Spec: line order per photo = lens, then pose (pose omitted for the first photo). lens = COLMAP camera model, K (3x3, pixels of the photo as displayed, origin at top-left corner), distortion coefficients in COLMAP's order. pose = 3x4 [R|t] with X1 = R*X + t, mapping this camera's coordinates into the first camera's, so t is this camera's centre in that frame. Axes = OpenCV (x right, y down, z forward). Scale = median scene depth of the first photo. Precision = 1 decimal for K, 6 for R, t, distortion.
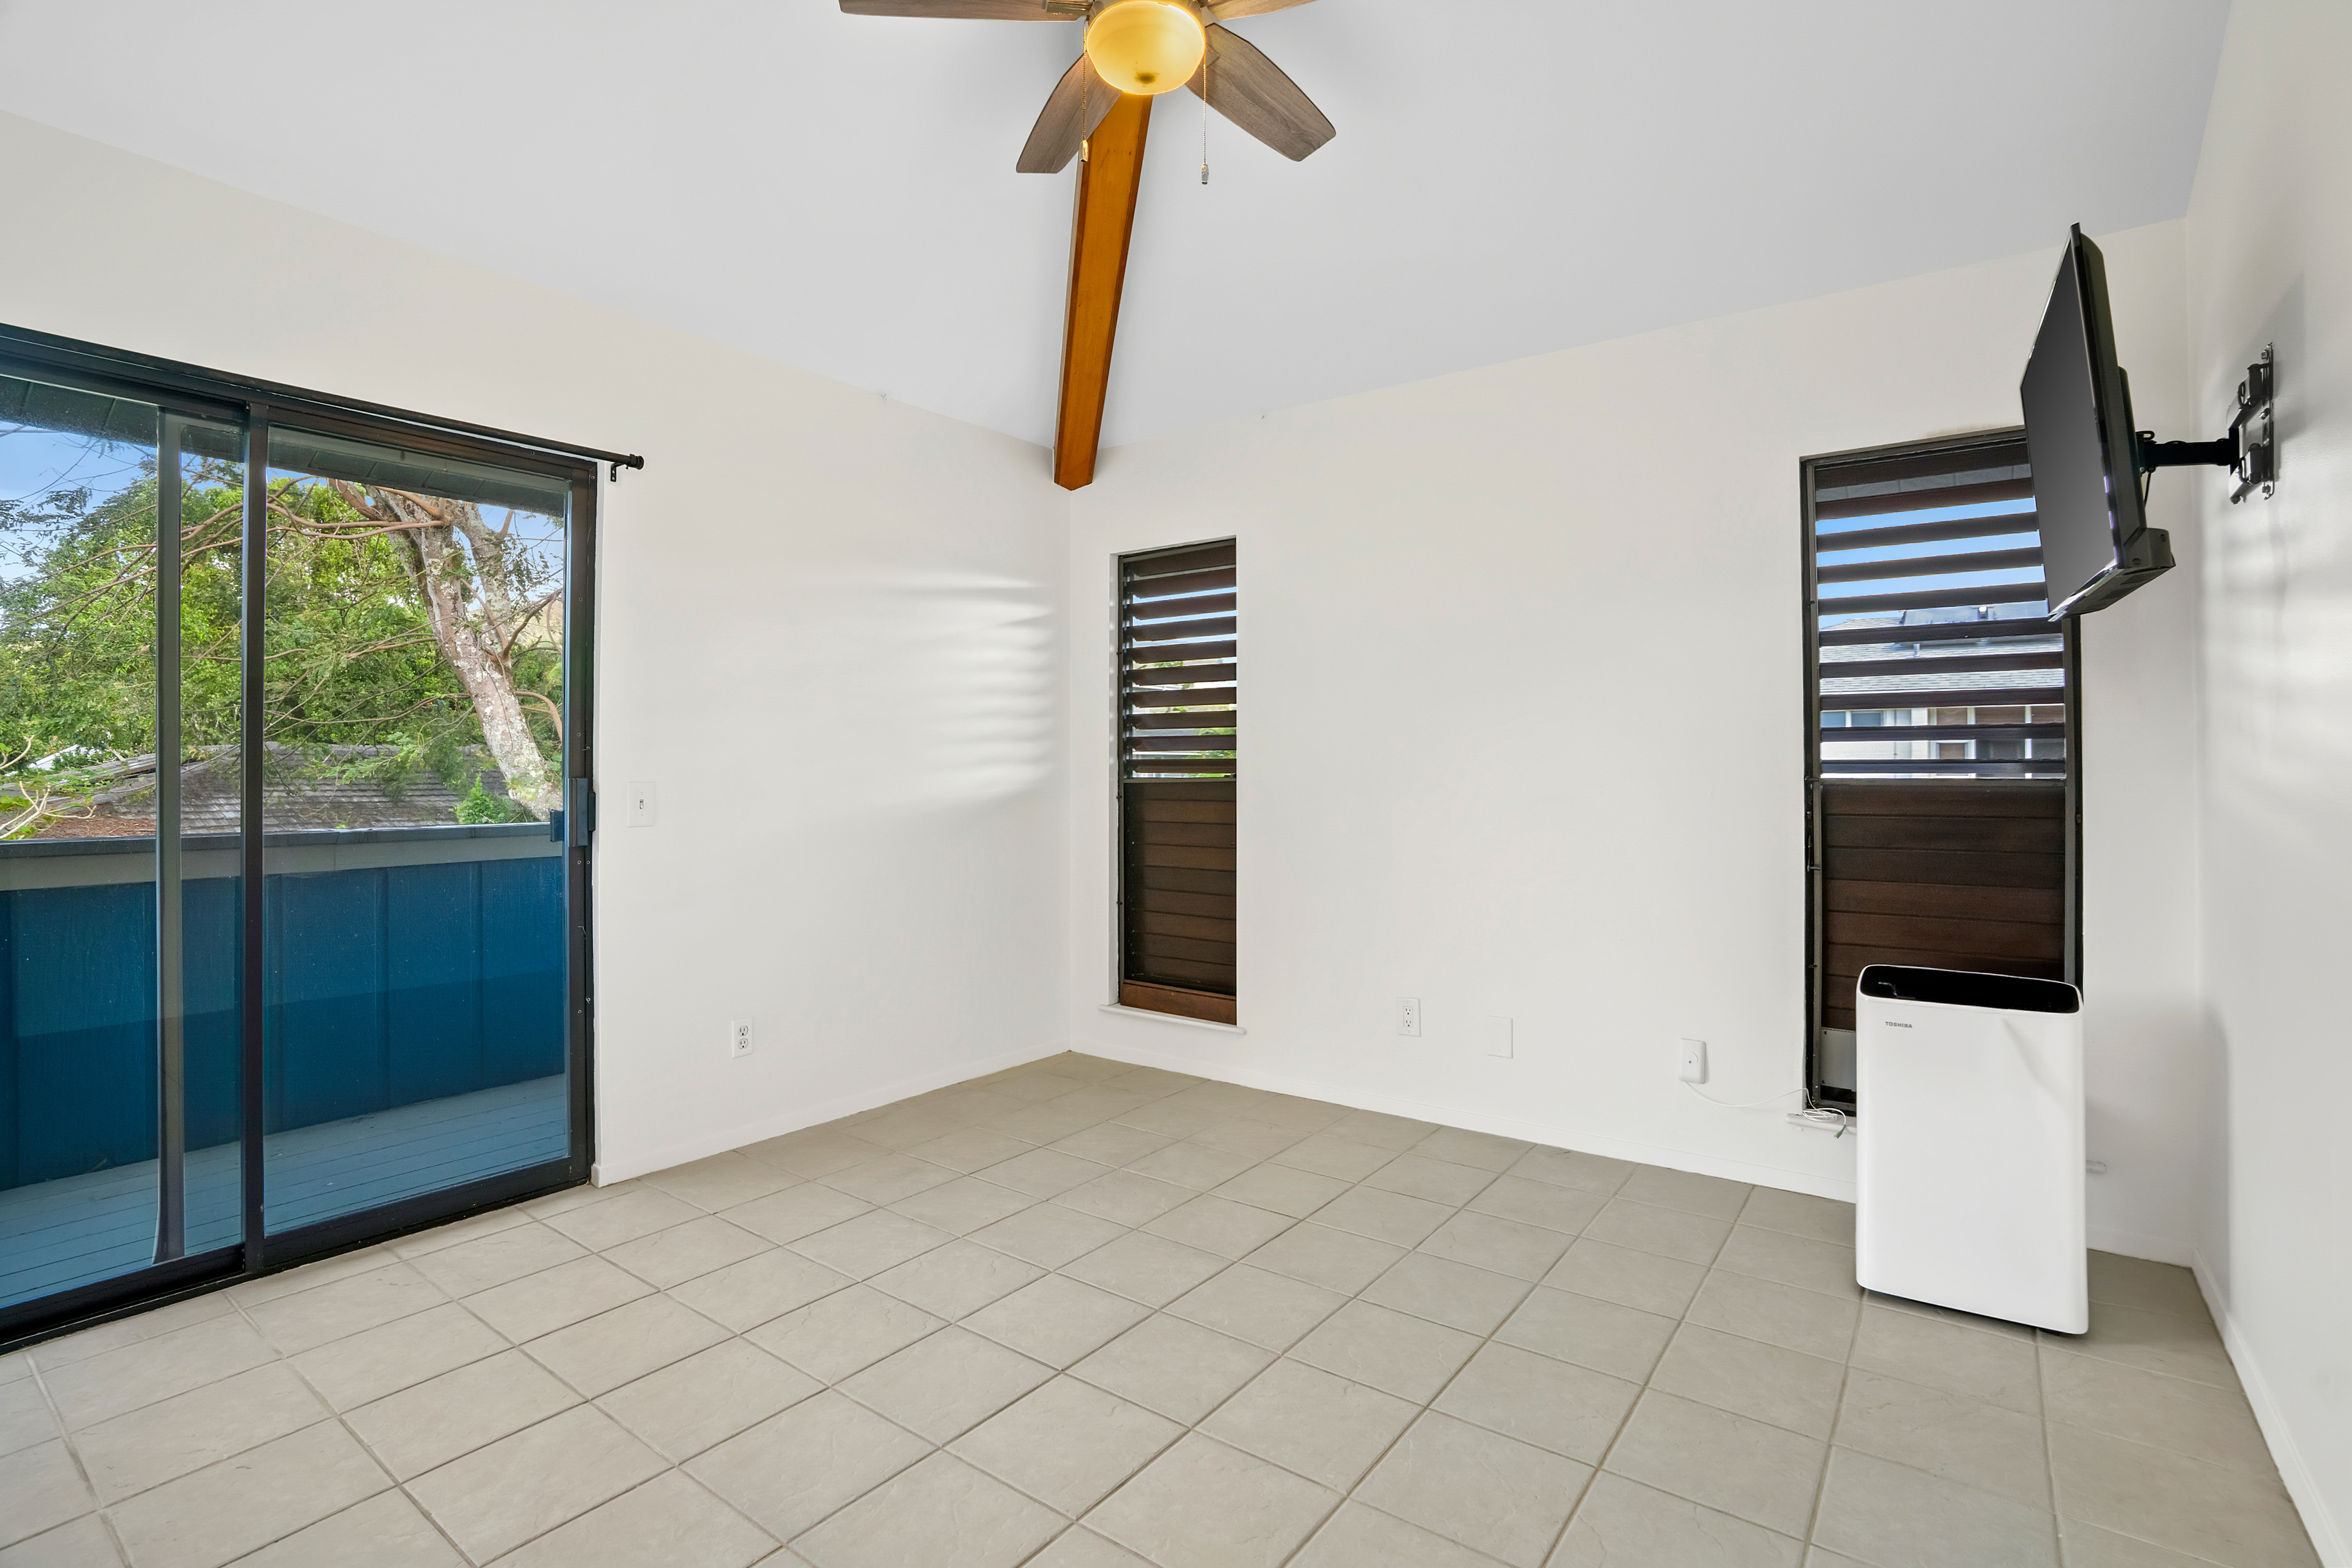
lens RADIAL K [[1107.9, 0, 1177.8], [0, 1107.9, 765.7], [0, 0, 1]] dist [-0.073420, 0.027380]
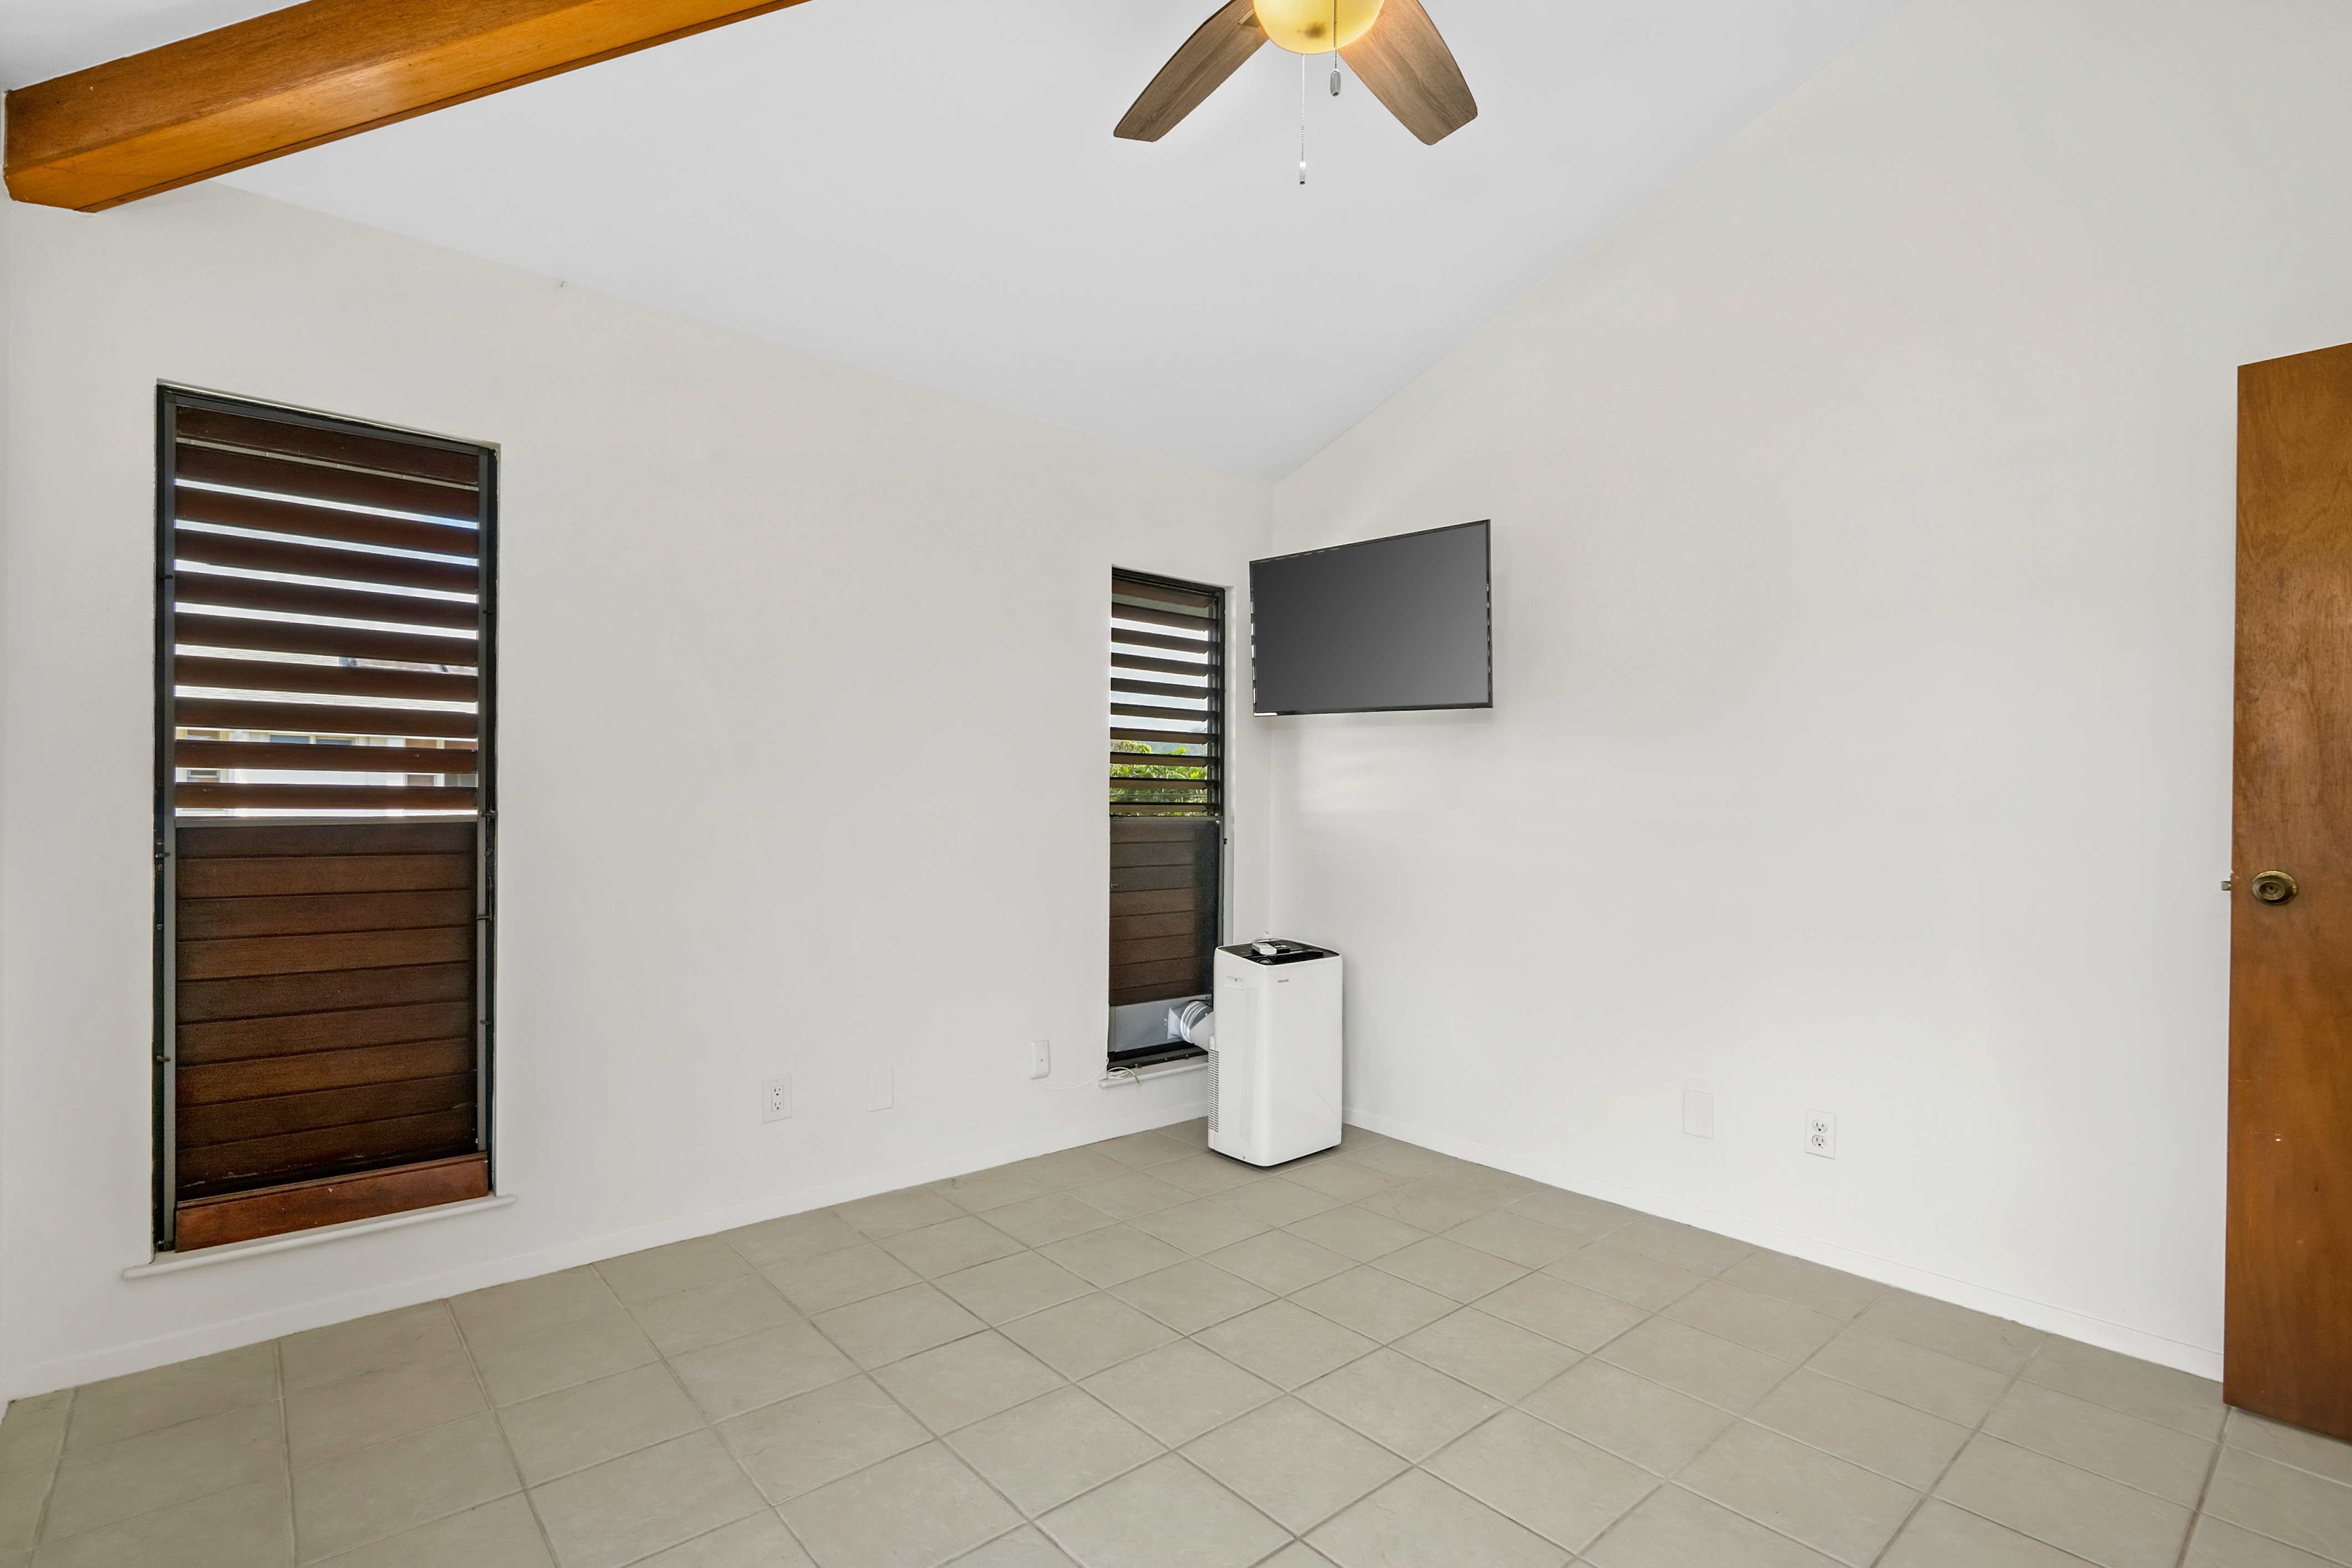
lens RADIAL K [[1081.6, 0, 1154.5], [0, 1081.6, 790.9], [0, 0, 1]] dist [-0.000202, 0.000239]
pose [[0.224929, 0.016965, 0.974228, -0.651174], [-0.017861, 0.999752, -0.013286, -0.004916], [-0.974212, -0.014412, 0.225176, 0.630079]]
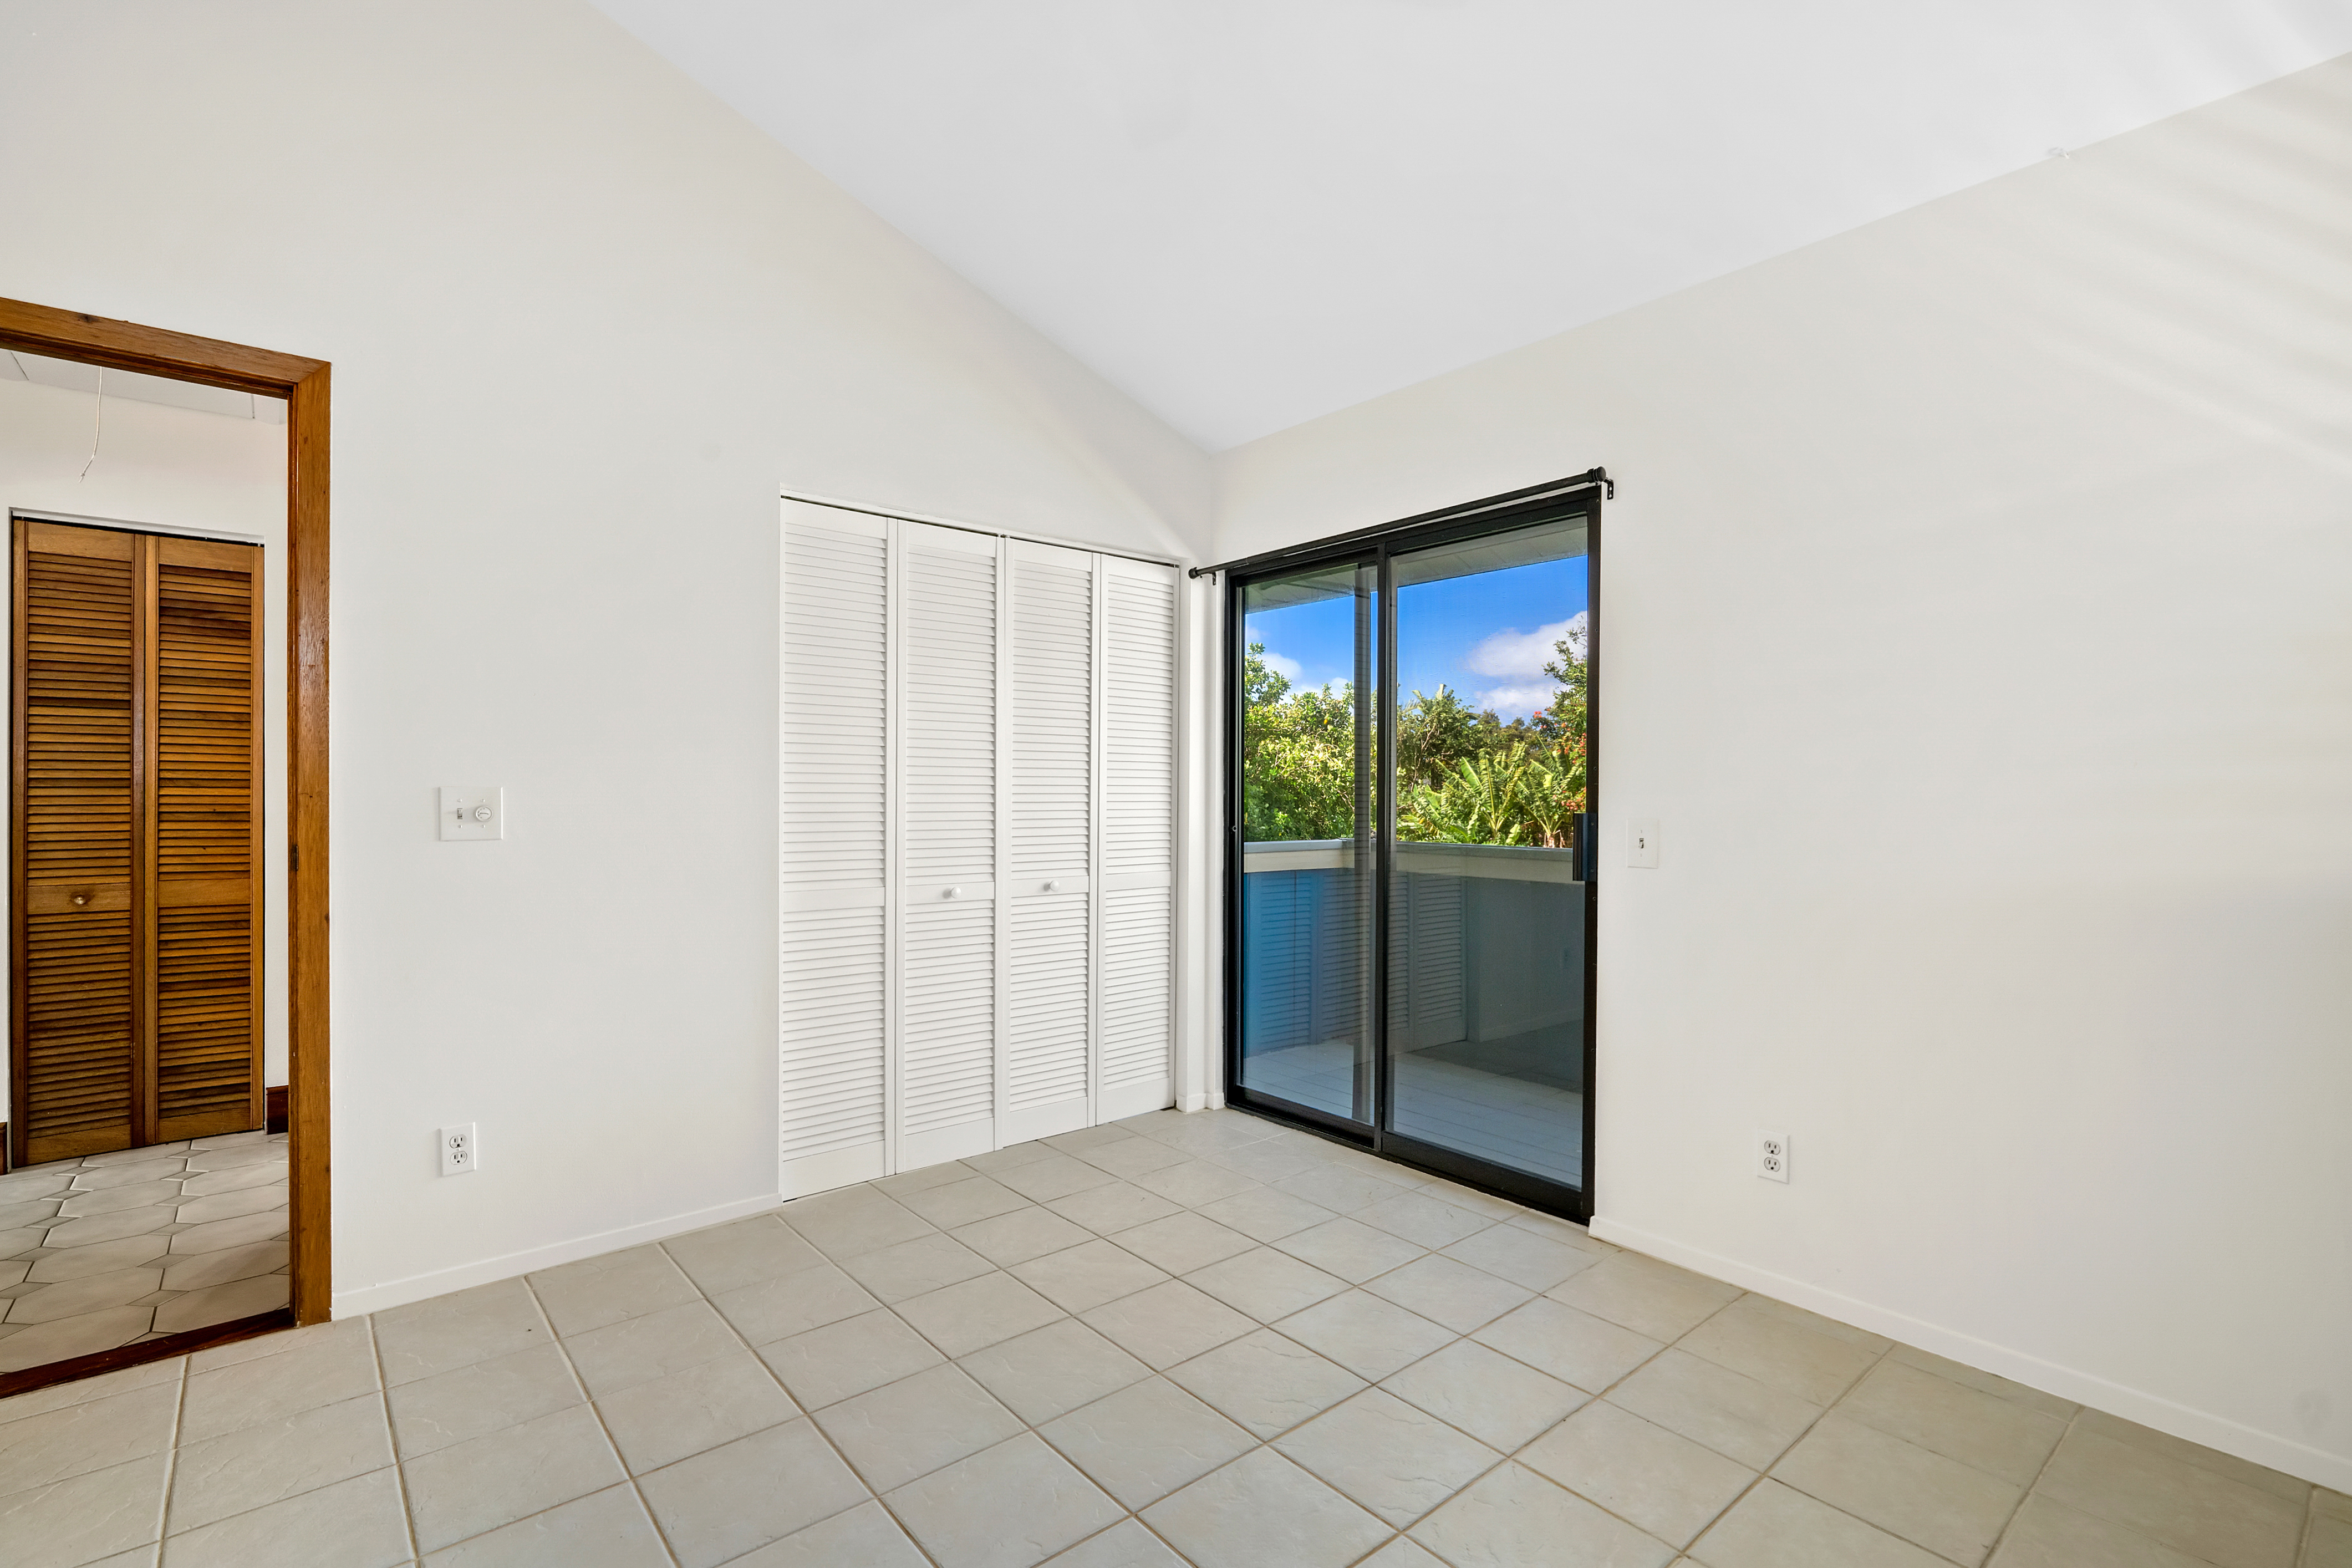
lens RADIAL K [[1081.6, 0, 1154.5], [0, 1081.6, 790.9], [0, 0, 1]] dist [-0.000202, 0.000239]
pose [[-0.234162, 0.004995, -0.972185, 0.483762], [-0.005733, 0.999962, 0.006519, -0.010969], [0.972181, 0.007100, -0.234124, 0.825085]]
